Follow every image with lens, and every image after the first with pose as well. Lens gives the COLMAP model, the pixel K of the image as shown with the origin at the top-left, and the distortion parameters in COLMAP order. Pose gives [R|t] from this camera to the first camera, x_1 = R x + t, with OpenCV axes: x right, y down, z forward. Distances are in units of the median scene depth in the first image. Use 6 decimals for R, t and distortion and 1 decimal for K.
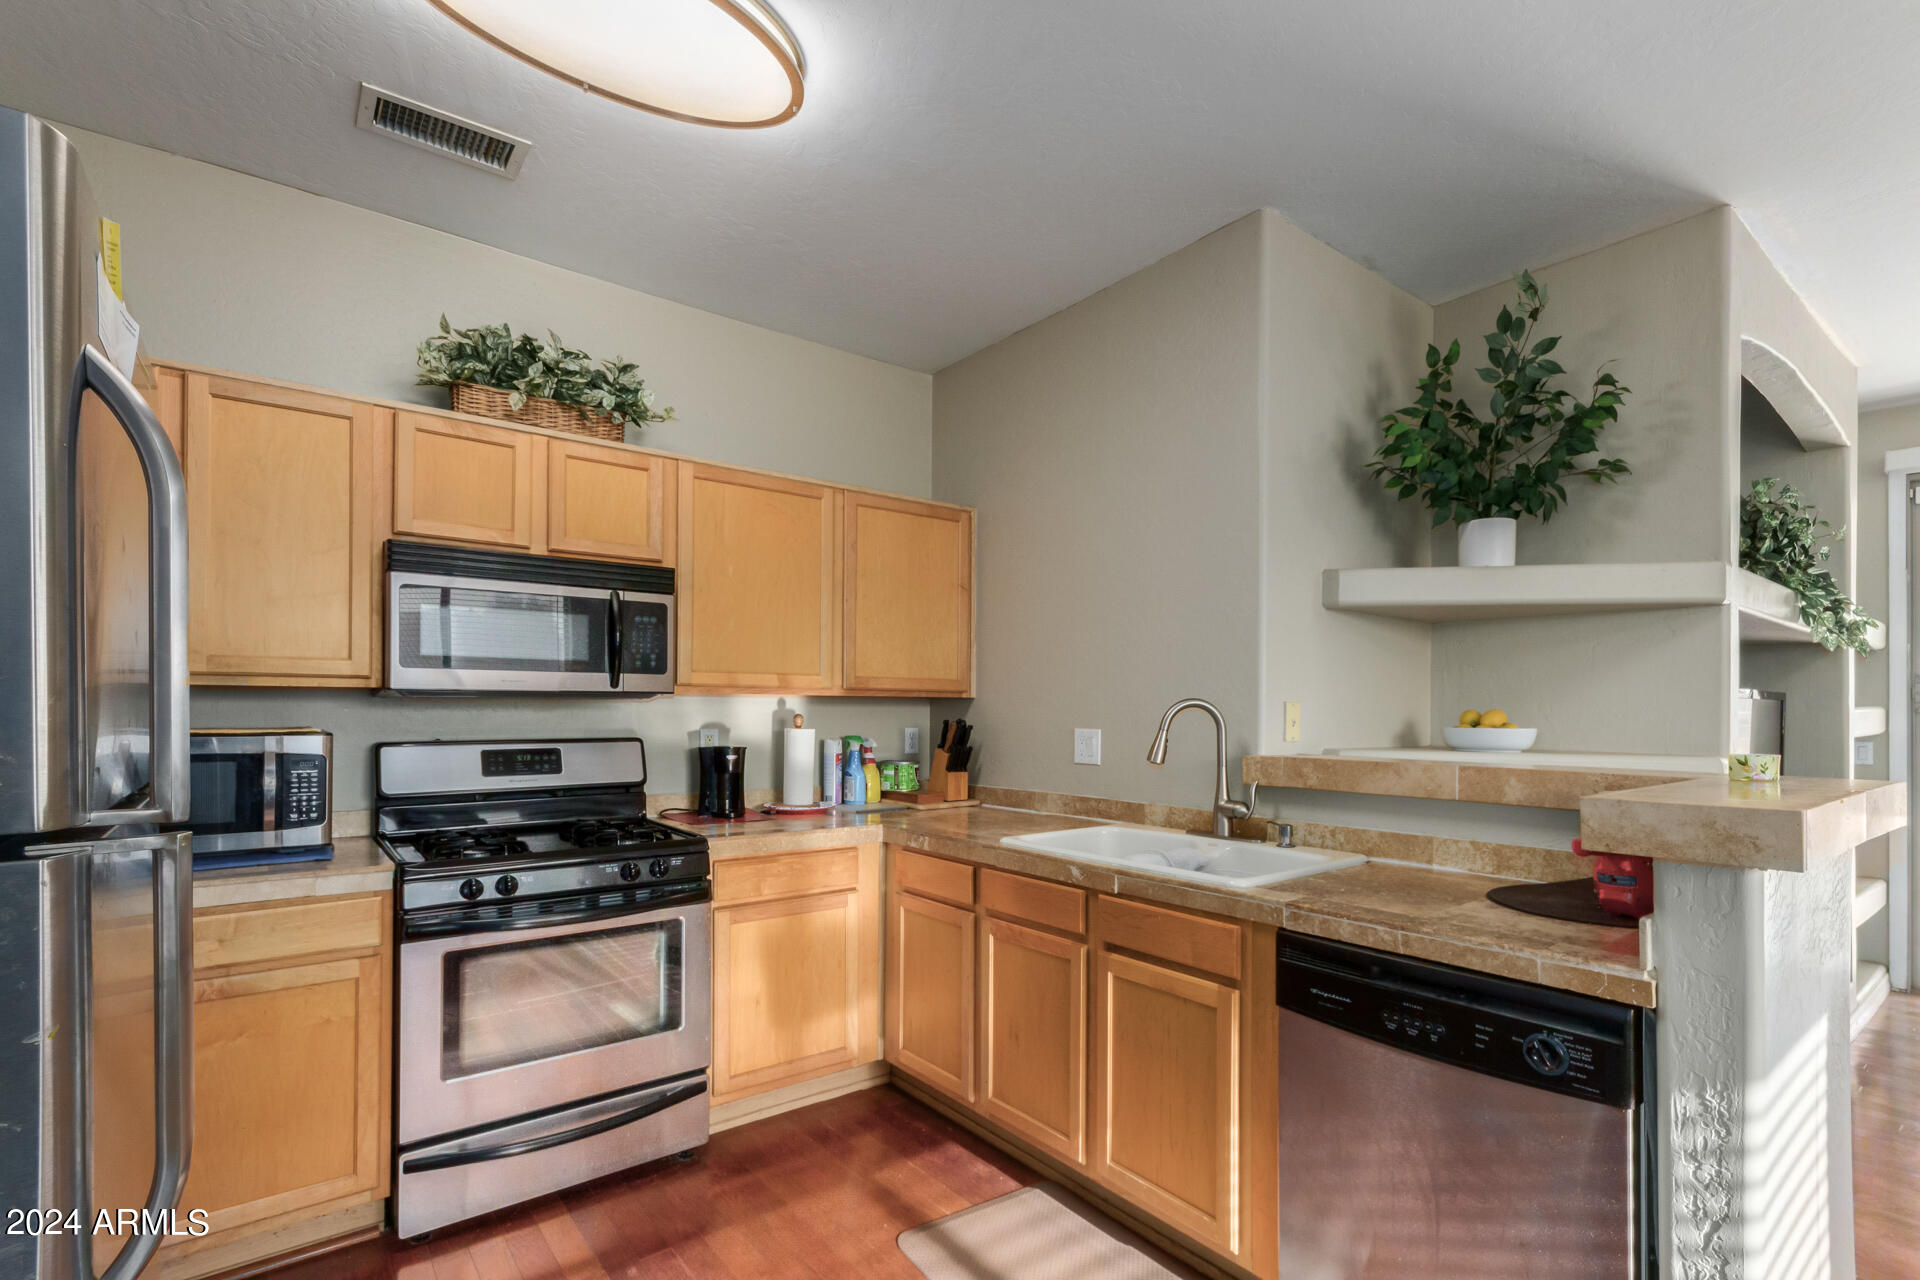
lens RADIAL K [[893.9, 0, 984.4], [0, 893.9, 706.8], [0, 0, 1]] dist [0.002345, 0.000716]
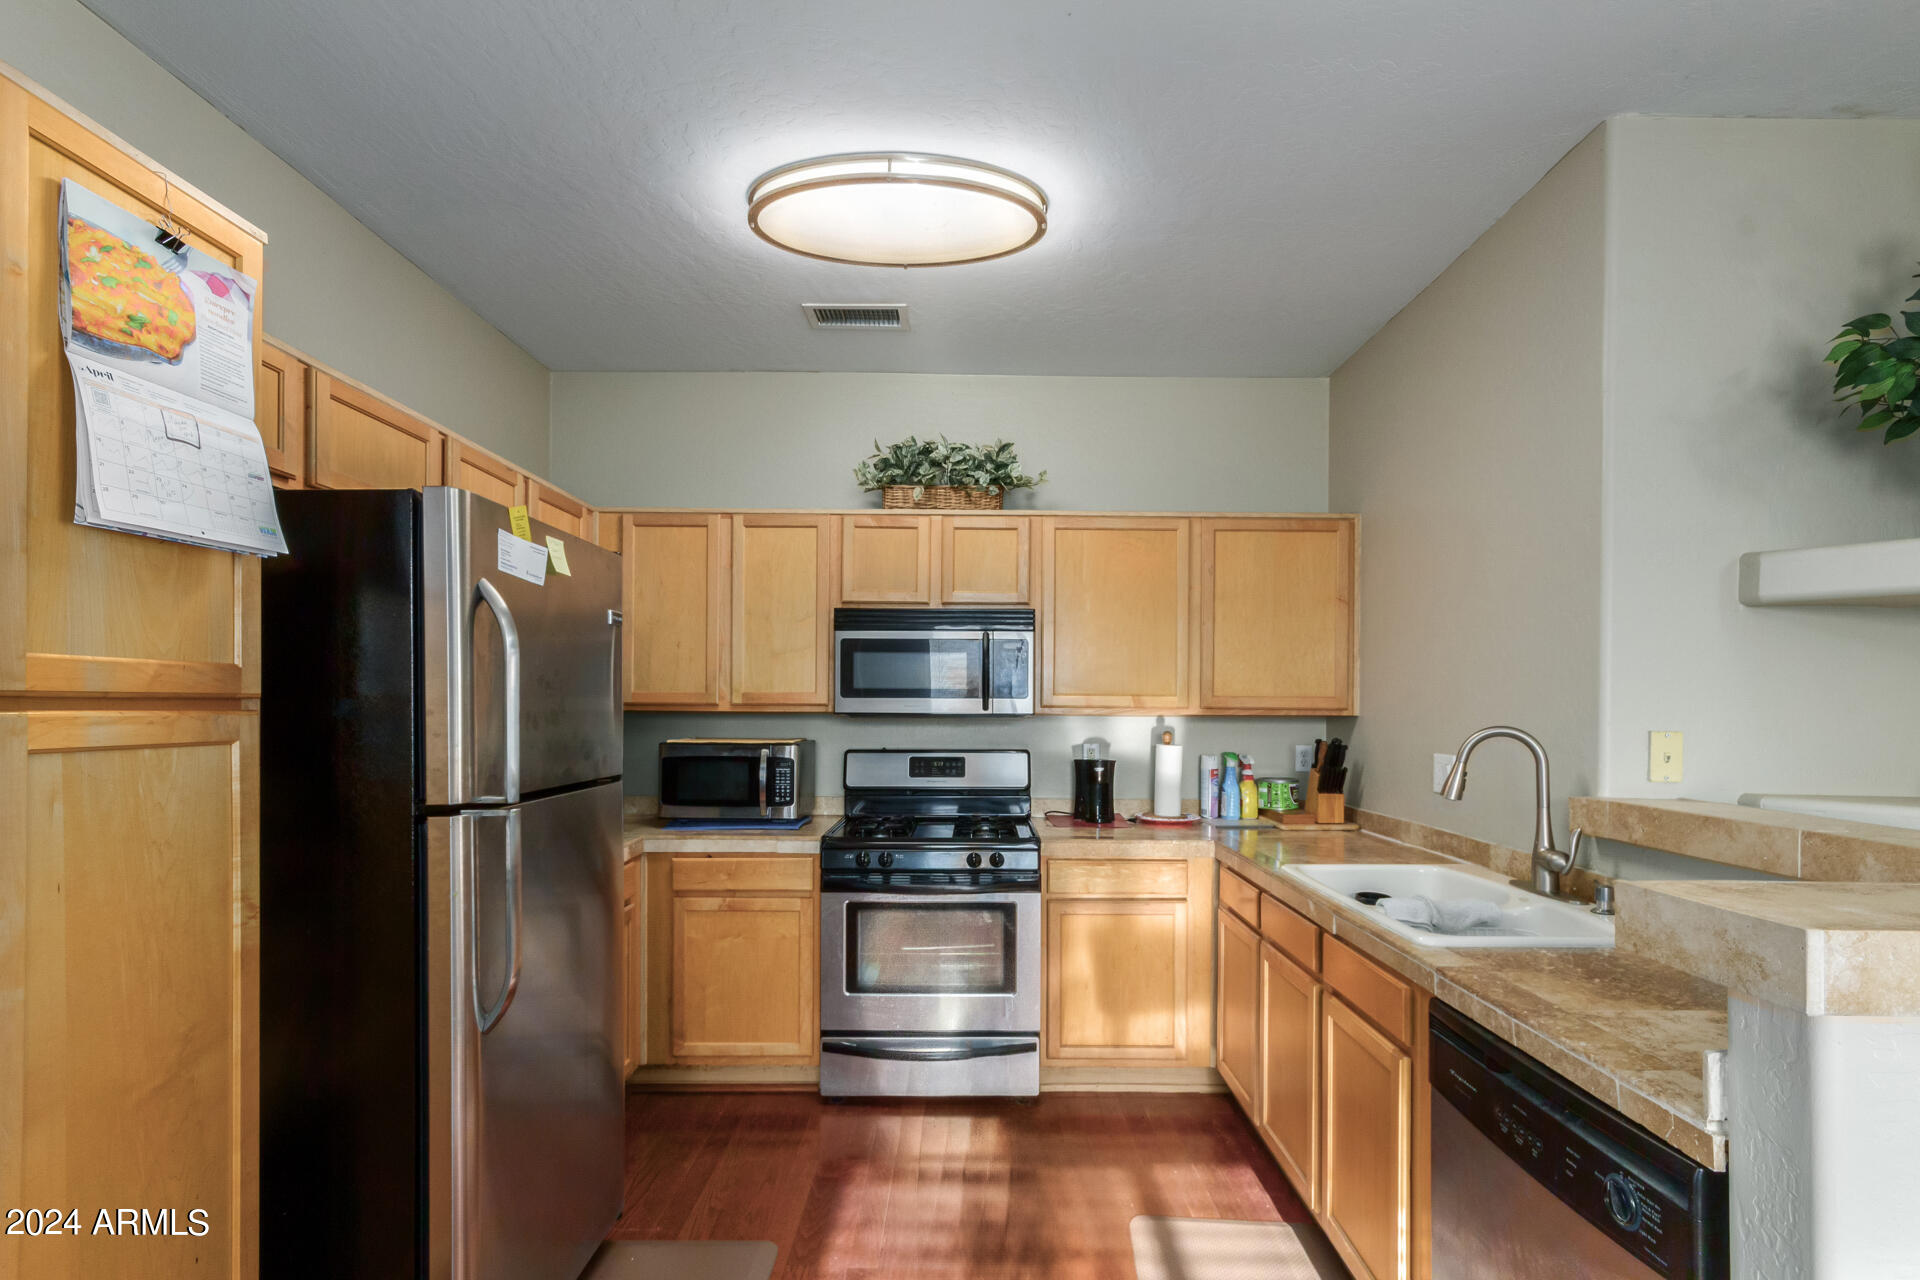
lens RADIAL K [[894.8, 0, 963.5], [0, 894.8, 706.2], [0, 0, 1]] dist [0.001857, 0.000538]
pose [[0.784448, -0.001632, -0.620192, 0.326645], [0.000545, 0.999998, -0.001941, -0.024209], [0.620194, 0.001185, 0.784448, 0.007616]]
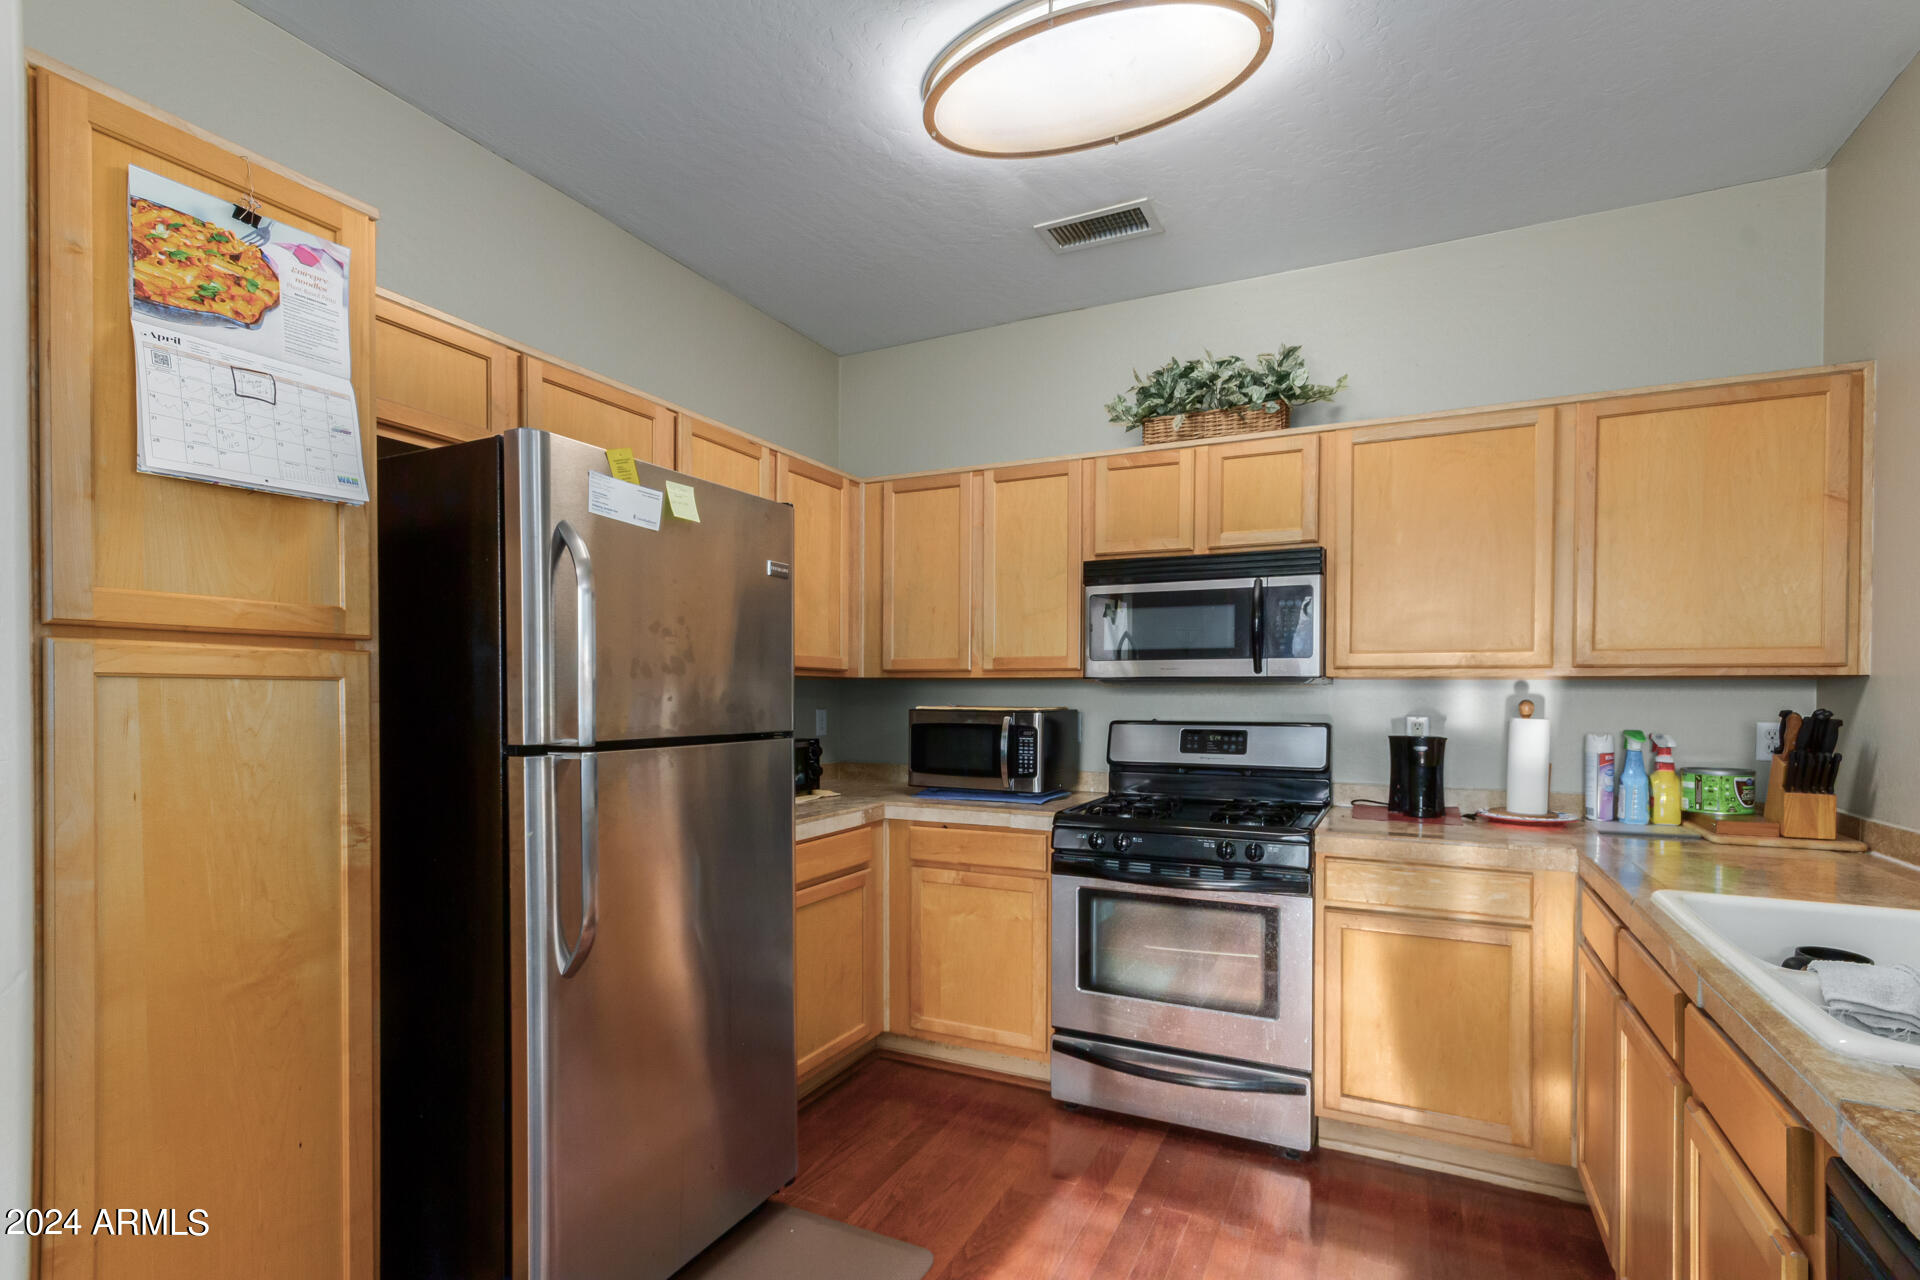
lens RADIAL K [[887.3, 0, 958.4], [0, 887.3, 700.9], [0, 0, 1]] dist [0.003083, 0.000893]
pose [[0.437420, 0.004562, -0.899246, 0.347443], [0.001517, 0.999982, 0.005811, 0.004425], [0.899256, -0.003906, 0.437405, 0.240317]]
